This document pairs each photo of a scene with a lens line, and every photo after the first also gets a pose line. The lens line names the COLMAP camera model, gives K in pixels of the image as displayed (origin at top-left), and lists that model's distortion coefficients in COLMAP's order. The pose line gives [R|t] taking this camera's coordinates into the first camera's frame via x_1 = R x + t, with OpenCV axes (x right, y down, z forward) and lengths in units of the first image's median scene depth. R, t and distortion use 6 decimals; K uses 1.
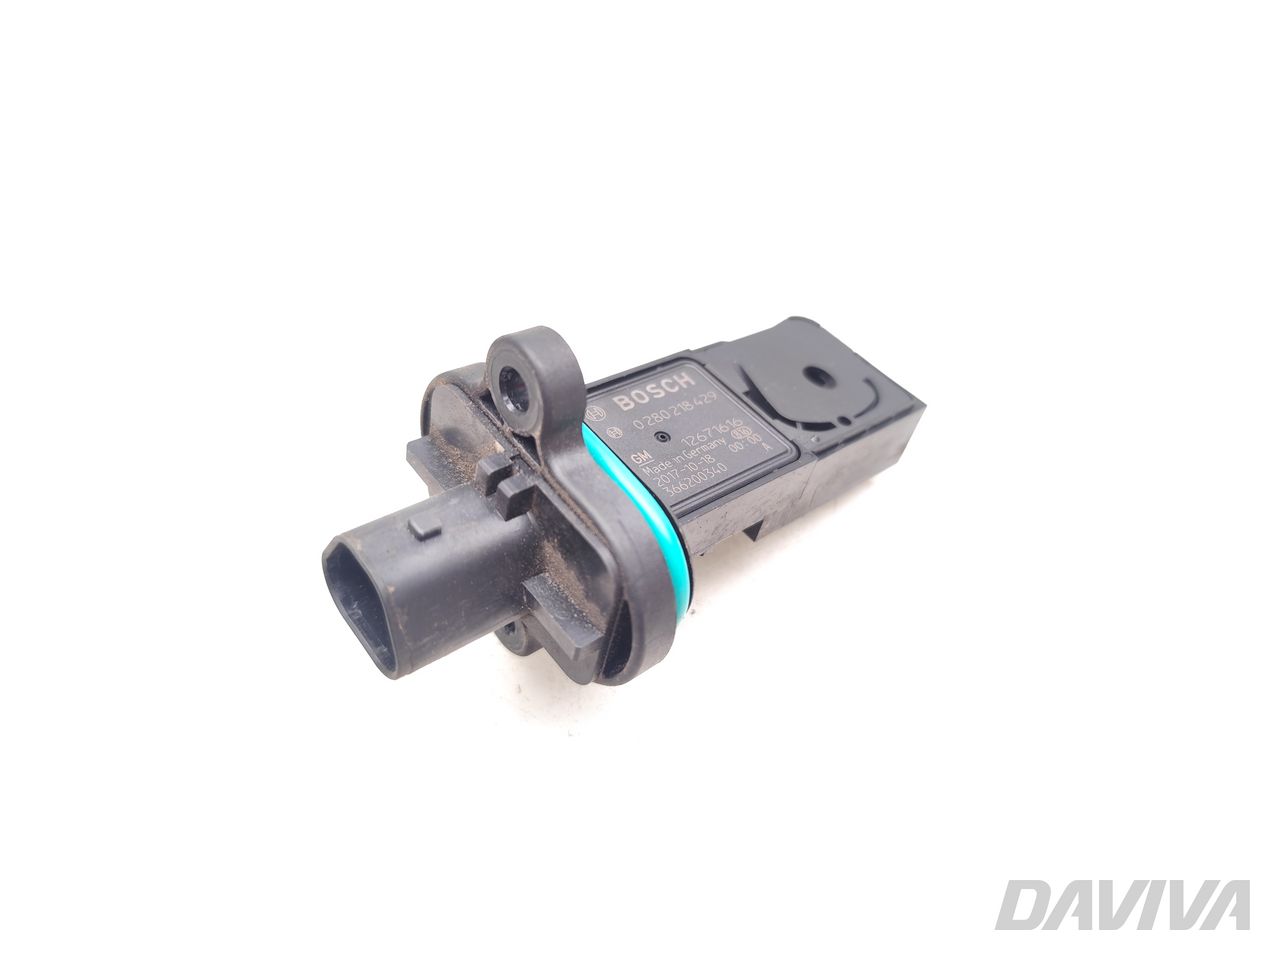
lens RADIAL K [[913.2, 0, 640.0], [0, 913.2, 480.0], [0, 0, 1]] dist [0.000008, -0.000036]
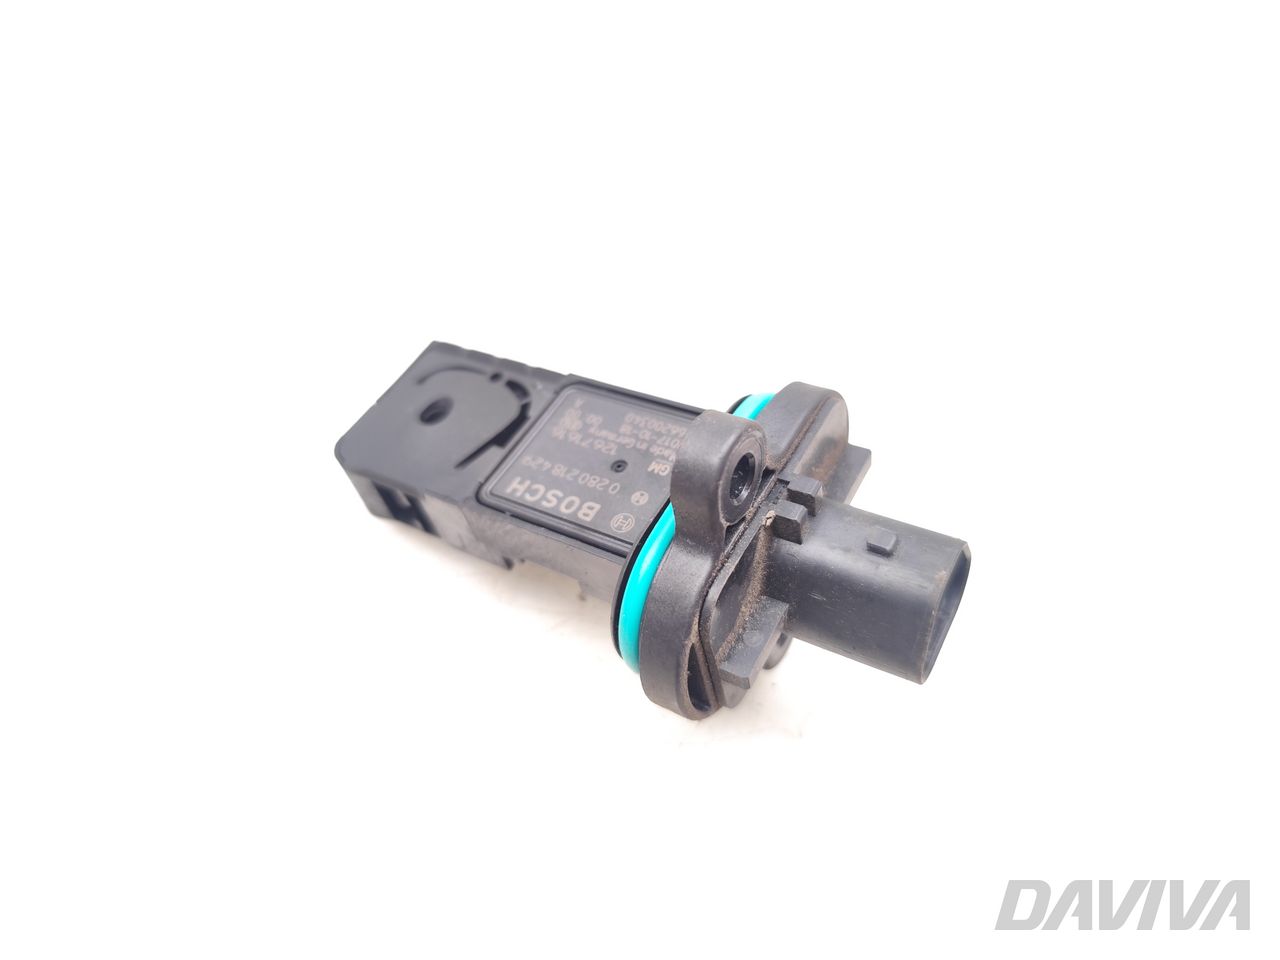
lens RADIAL K [[913.2, 0, 640.0], [0, 913.2, 480.0], [0, 0, 1]] dist [0.000008, -0.000036]
pose [[-0.358096, -0.782665, 0.509119, -0.482917], [0.722979, 0.112608, 0.681631, -0.681666], [-0.590820, 0.612172, 0.525526, 0.459063]]
